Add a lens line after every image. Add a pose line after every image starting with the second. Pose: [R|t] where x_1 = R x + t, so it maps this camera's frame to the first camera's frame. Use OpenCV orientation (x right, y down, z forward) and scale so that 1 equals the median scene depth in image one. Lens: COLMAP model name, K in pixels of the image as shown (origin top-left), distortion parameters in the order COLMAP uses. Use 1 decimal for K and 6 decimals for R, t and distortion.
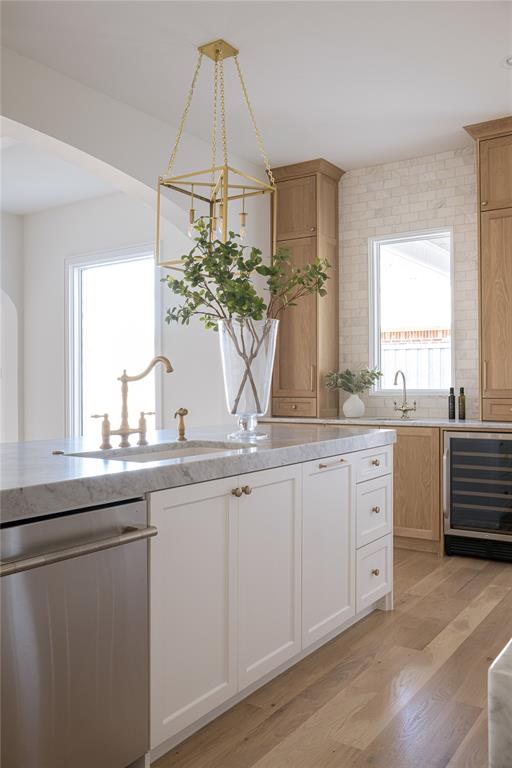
lens RADIAL K [[666.9, 0, 256.1], [0, 666.9, 383.9], [0, 0, 1]] dist [-0.021569, -0.007256]
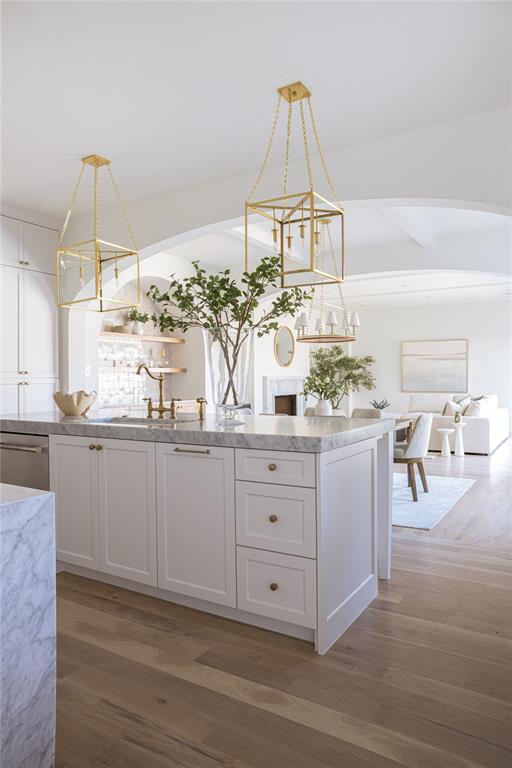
lens RADIAL K [[507.6, 0, 251.0], [0, 507.6, 380.6], [0, 0, 1]] dist [0.010155, 0.001838]
pose [[0.040634, 0.003035, -0.999169, 1.100568], [0.005254, 0.999981, 0.003252, -0.005313], [0.999160, -0.005382, 0.040617, 1.176159]]
